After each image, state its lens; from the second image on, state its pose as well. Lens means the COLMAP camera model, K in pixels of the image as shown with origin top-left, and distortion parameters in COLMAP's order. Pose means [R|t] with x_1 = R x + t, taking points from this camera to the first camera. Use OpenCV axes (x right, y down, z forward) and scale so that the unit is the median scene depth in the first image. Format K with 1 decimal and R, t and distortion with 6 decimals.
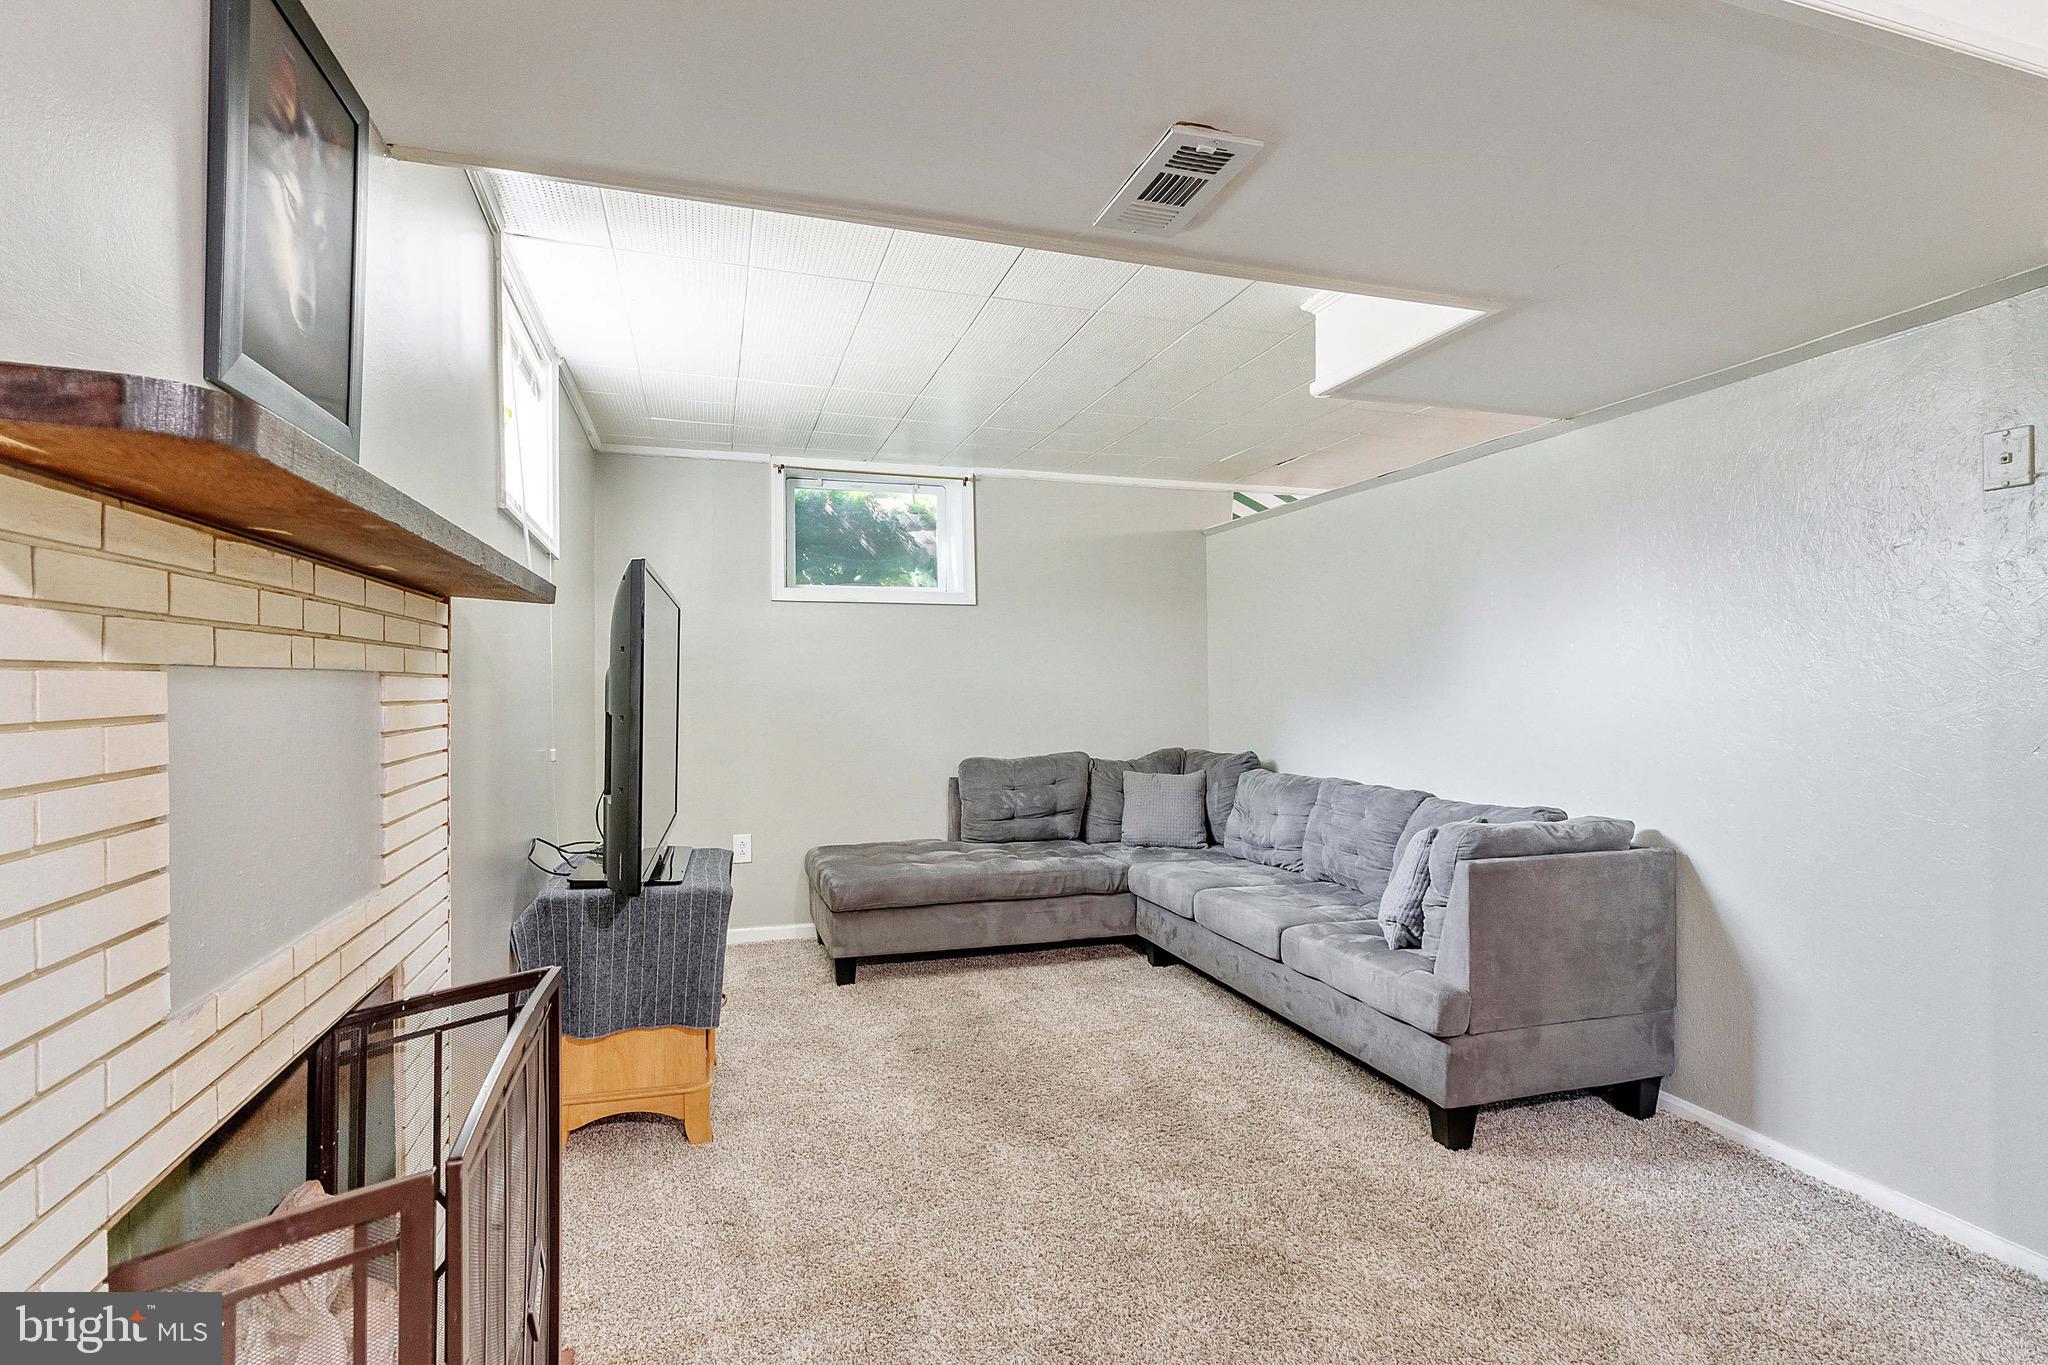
lens RADIAL K [[974.2, 0, 1024.0], [0, 974.2, 682.5], [0, 0, 1]] dist [-0.002005, -0.000089]
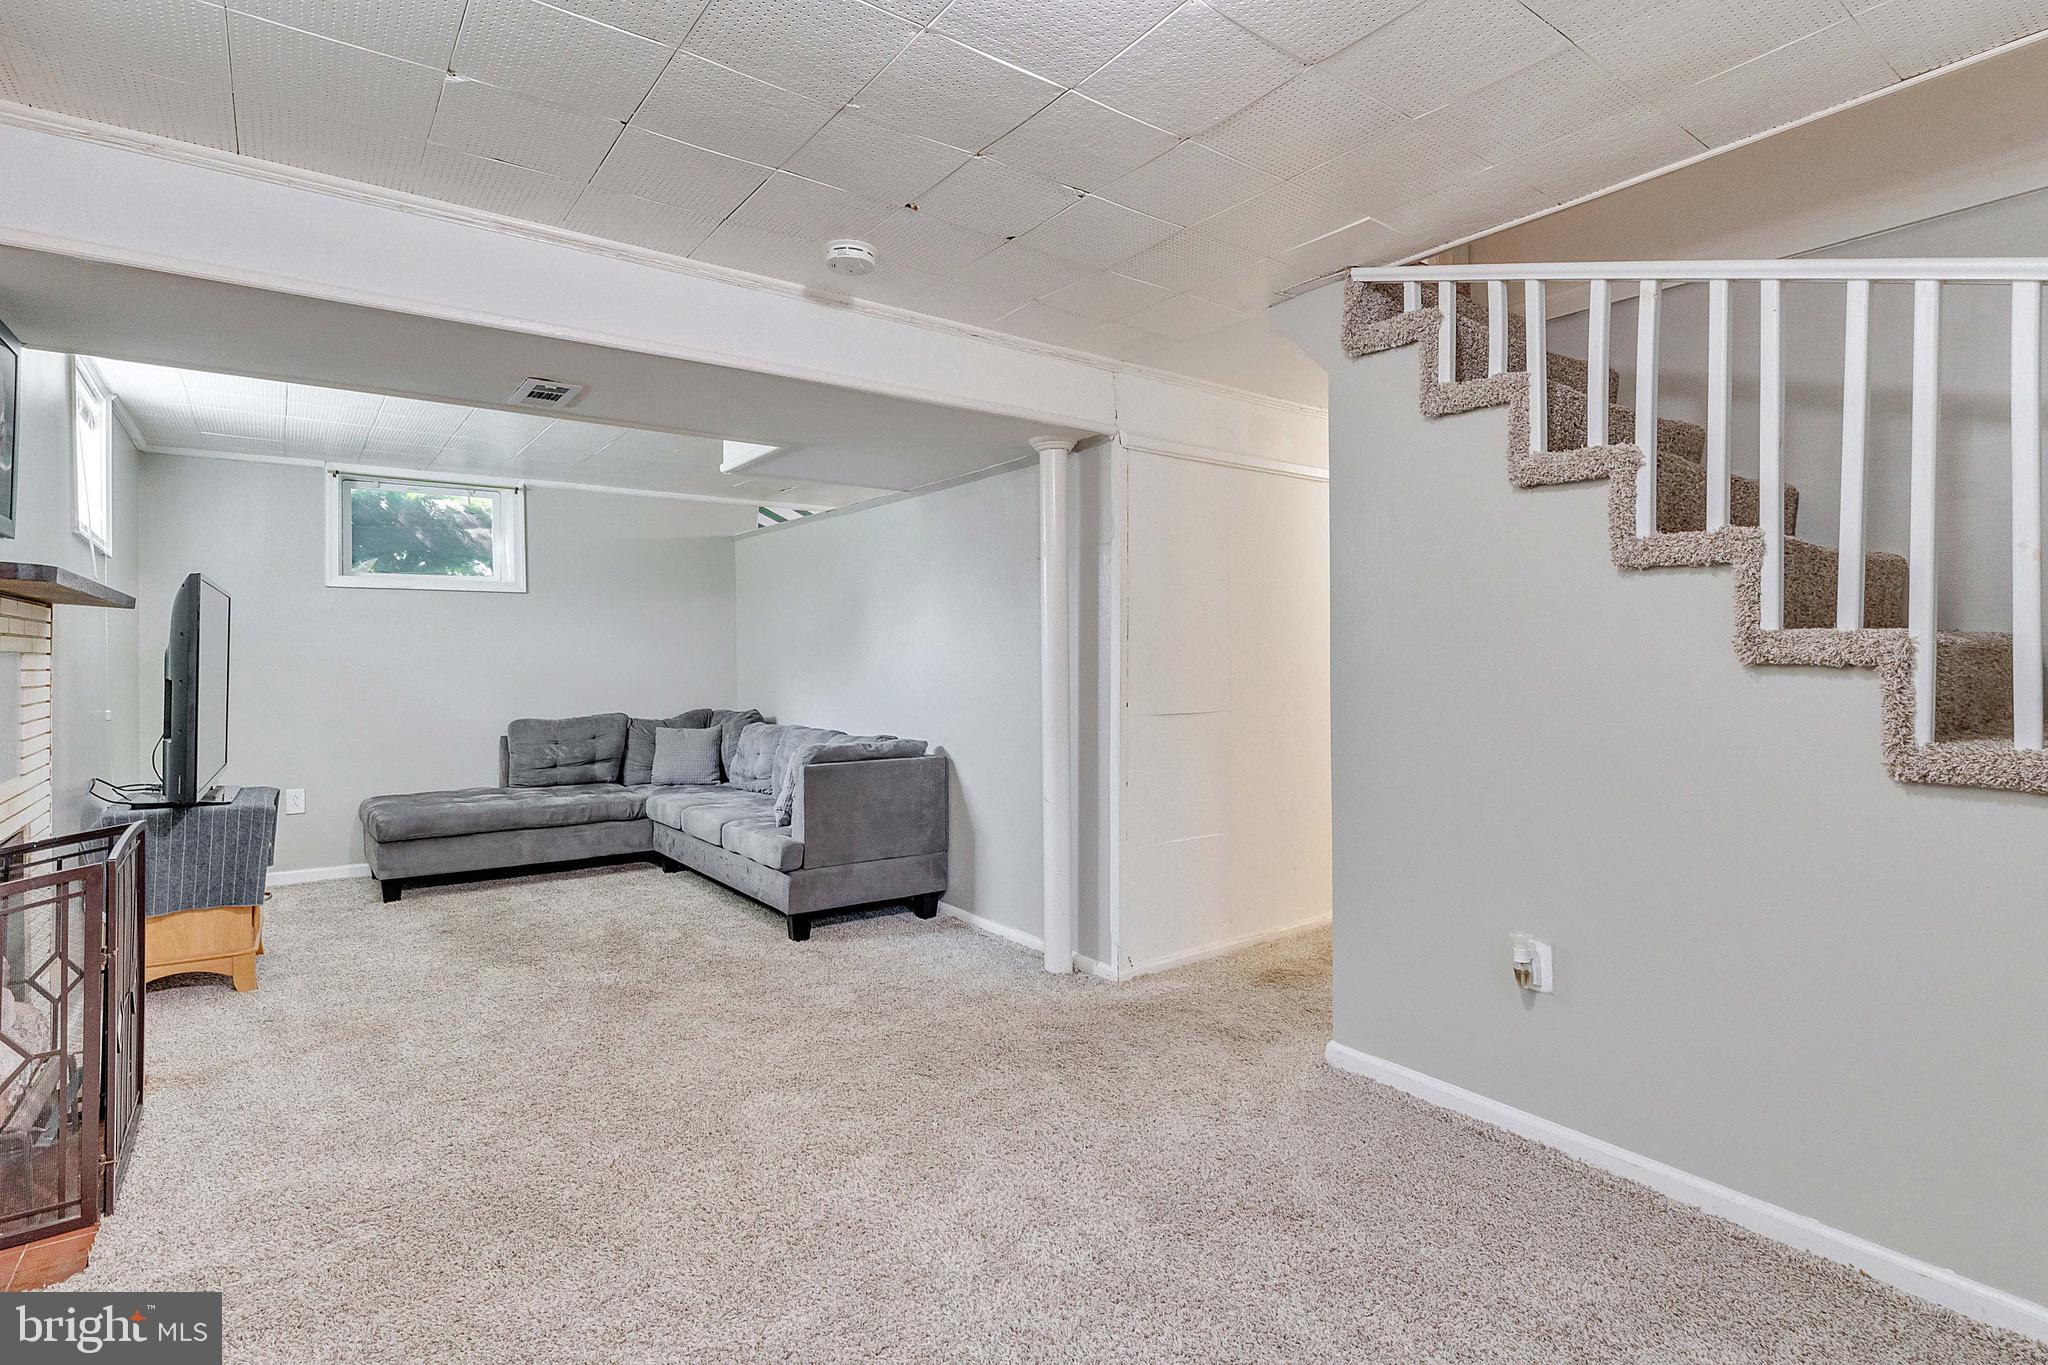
lens RADIAL K [[1002.0, 0, 1034.6], [0, 1002.0, 653.5], [0, 0, 1]] dist [-0.000989, -0.000228]
pose [[0.944228, 0.000268, 0.329293, 0.156519], [0.000603, 0.999997, -0.002544, -0.000982], [-0.329292, 0.002601, 0.944224, -0.435871]]
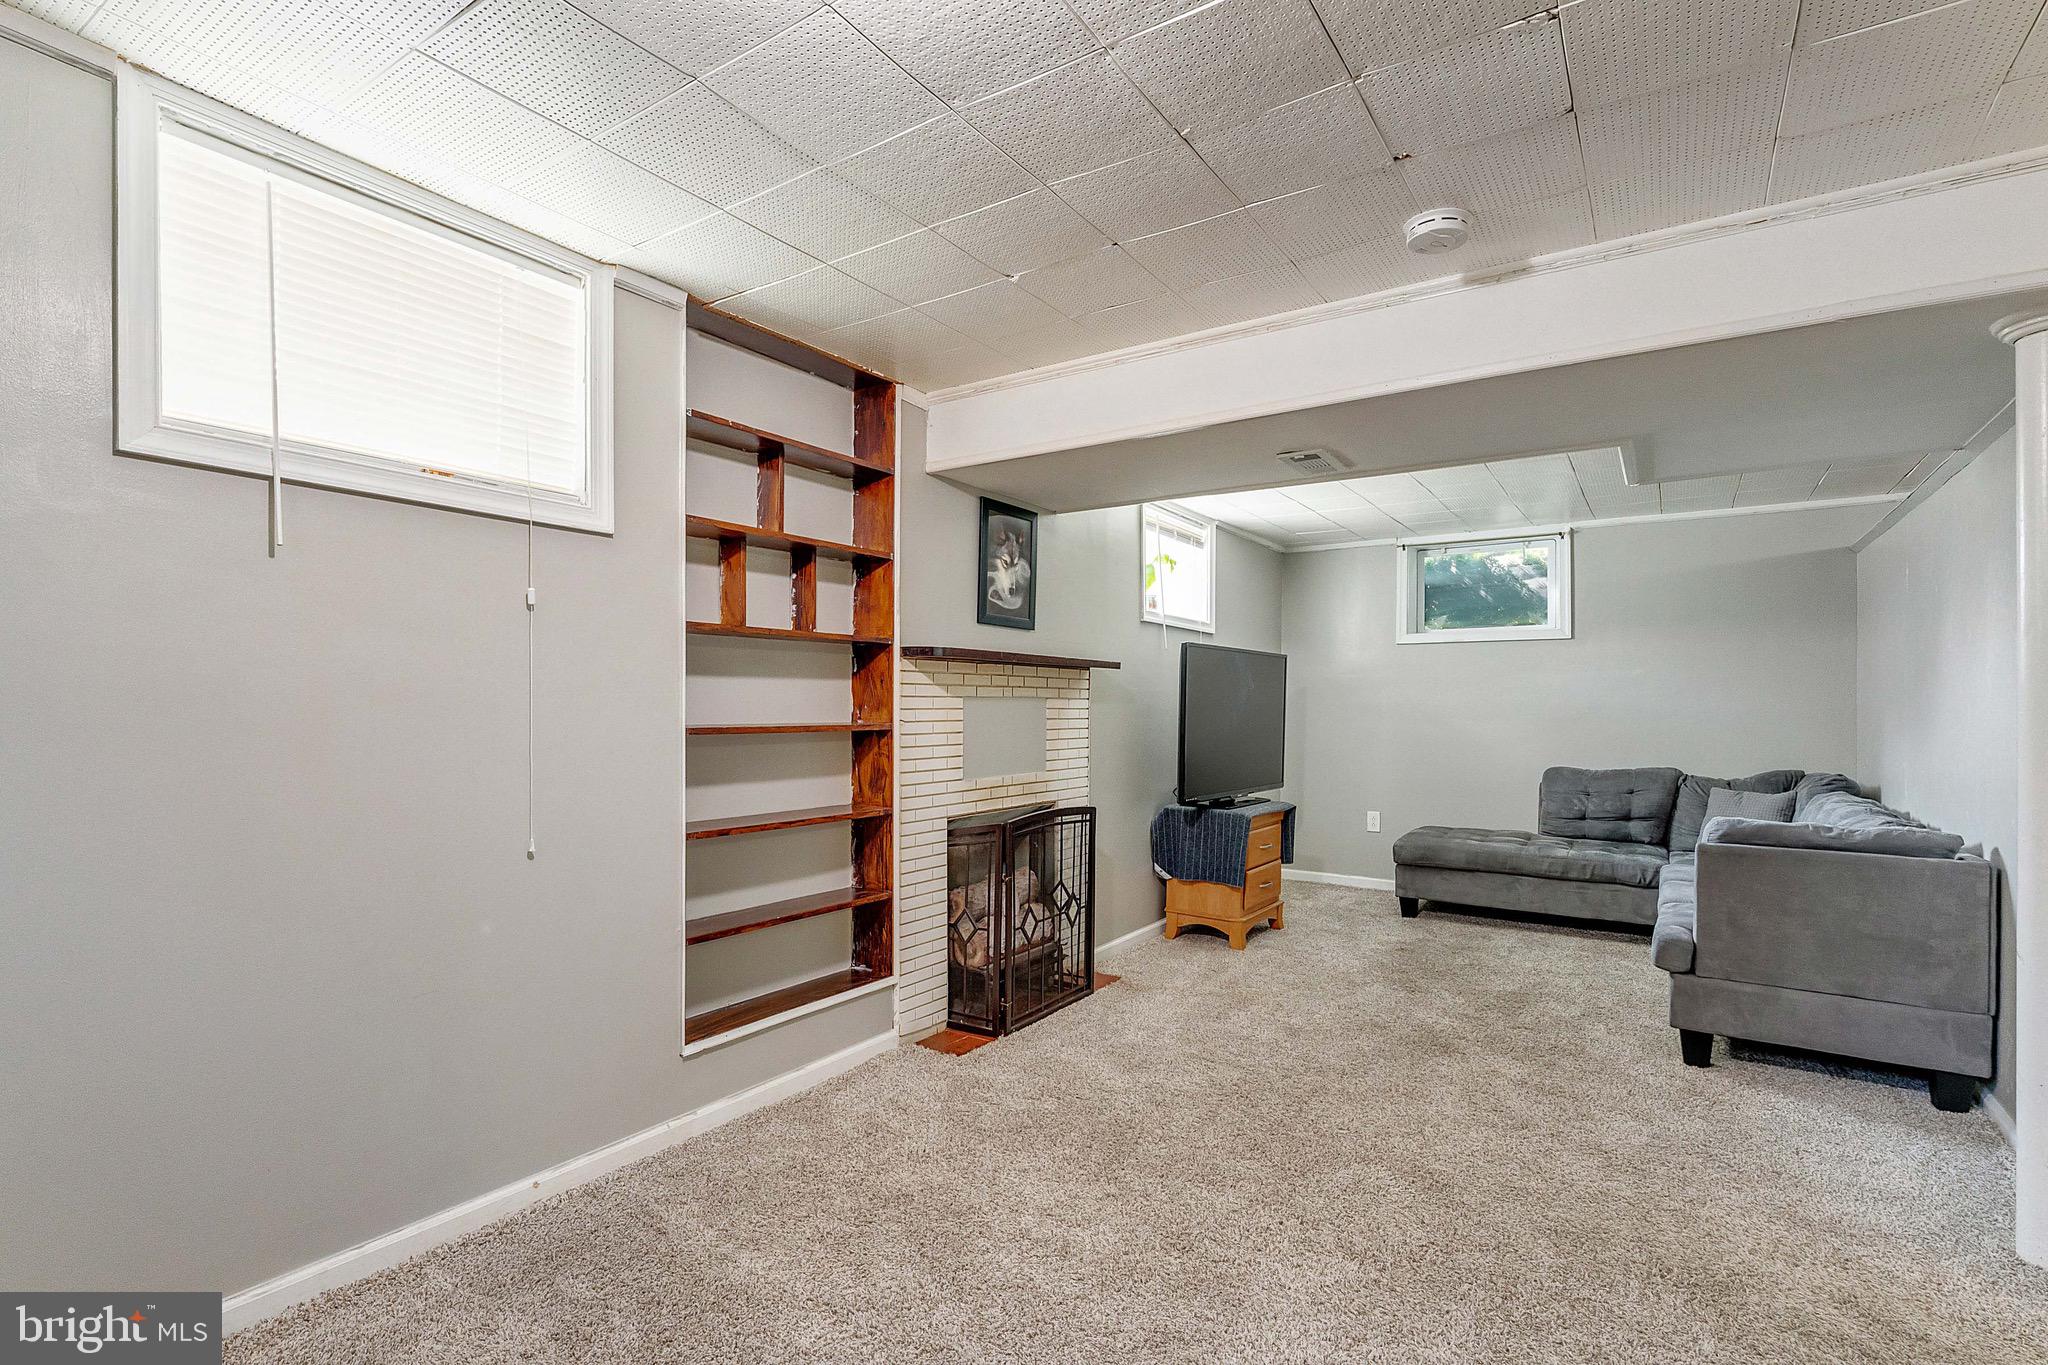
lens RADIAL K [[987.6, 0, 1026.8], [0, 987.6, 713.8], [0, 0, 1]] dist [-0.000997, 0.000037]
pose [[0.623650, 0.011633, -0.781617, 0.544920], [-0.004886, 0.999928, 0.010983, 0.001850], [0.781689, -0.003030, 0.623662, -0.301586]]
